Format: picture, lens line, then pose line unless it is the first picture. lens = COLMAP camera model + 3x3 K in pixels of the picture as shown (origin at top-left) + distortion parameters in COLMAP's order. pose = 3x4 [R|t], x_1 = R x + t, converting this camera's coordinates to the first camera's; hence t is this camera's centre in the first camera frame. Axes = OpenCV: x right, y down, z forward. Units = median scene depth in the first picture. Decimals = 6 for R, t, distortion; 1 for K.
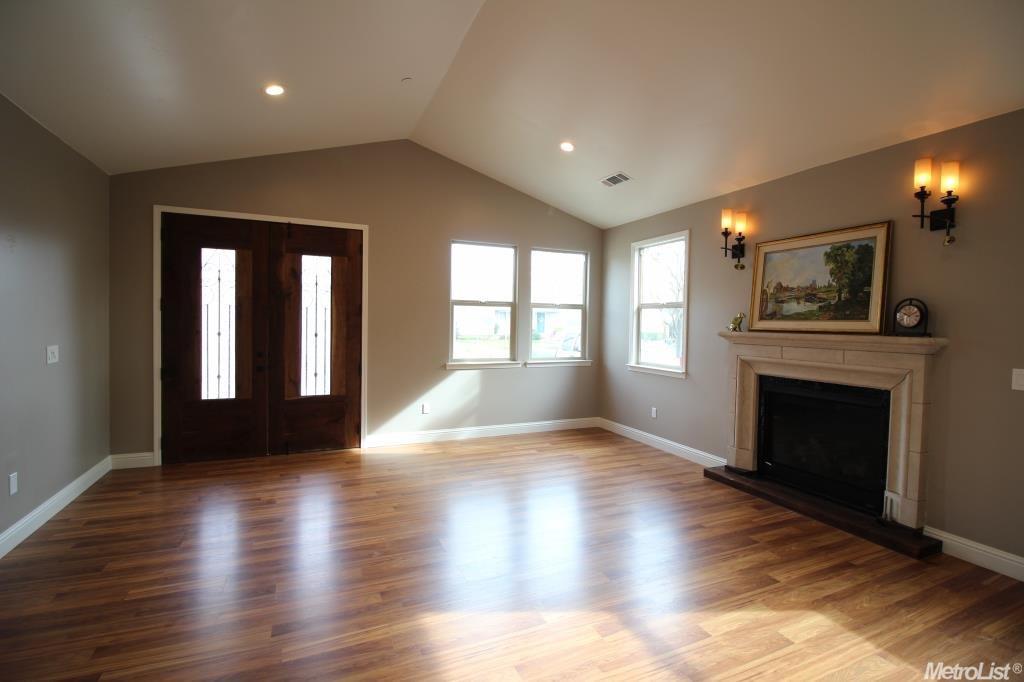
lens RADIAL K [[470.0, 0, 521.0], [0, 470.0, 339.8], [0, 0, 1]] dist [-0.014612, -0.002912]
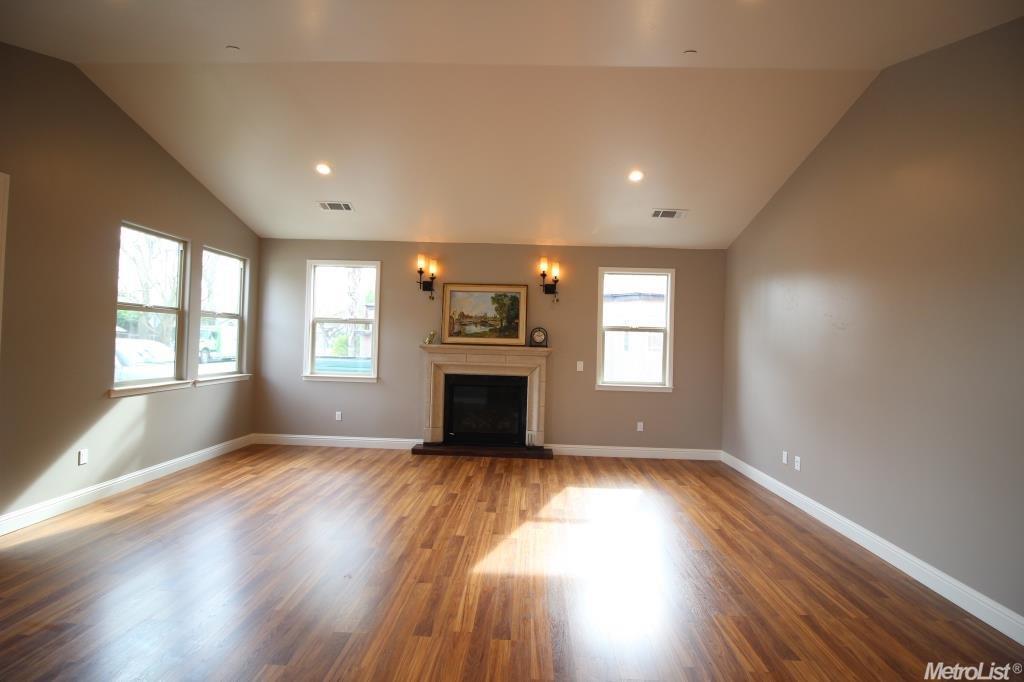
lens RADIAL K [[470.0, 0, 516.3], [0, 470.0, 339.2], [0, 0, 1]] dist [-0.014612, -0.002912]
pose [[0.440363, 0.002240, 0.897817, -0.692982], [0.011544, 0.999900, -0.008156, -0.018665], [-0.897746, 0.013956, 0.440293, 0.163057]]
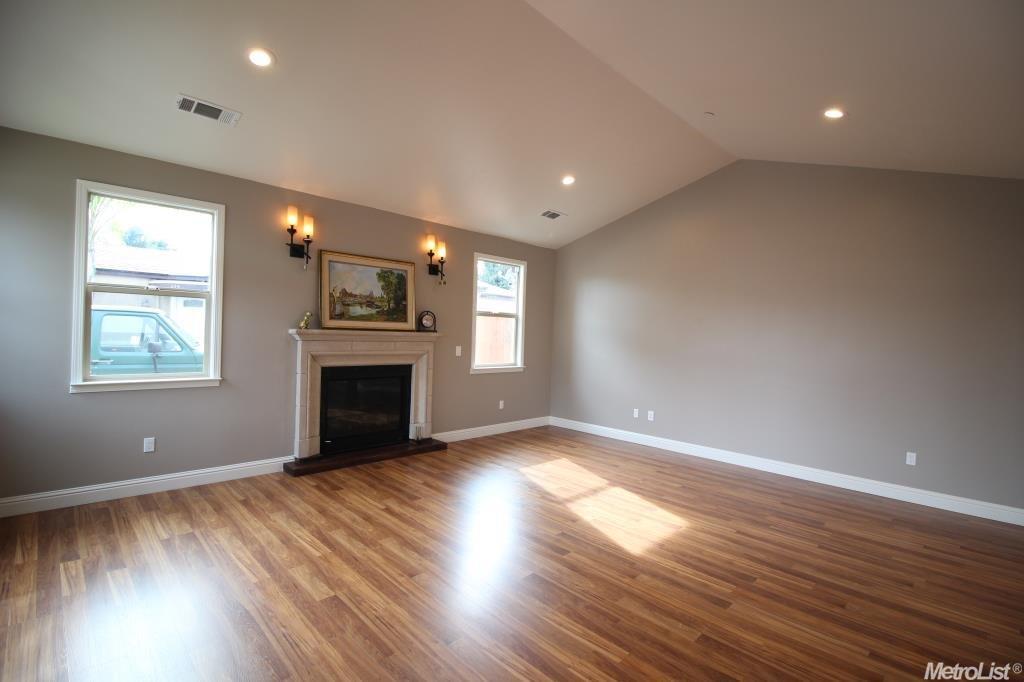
lens RADIAL K [[470.0, 0, 515.1], [0, 470.0, 339.2], [0, 0, 1]] dist [-0.014612, -0.002912]
pose [[-0.343550, -0.045722, 0.938021, -0.704710], [-0.006478, 0.998906, 0.046317, -0.048147], [-0.939112, 0.009835, -0.343471, 0.943295]]
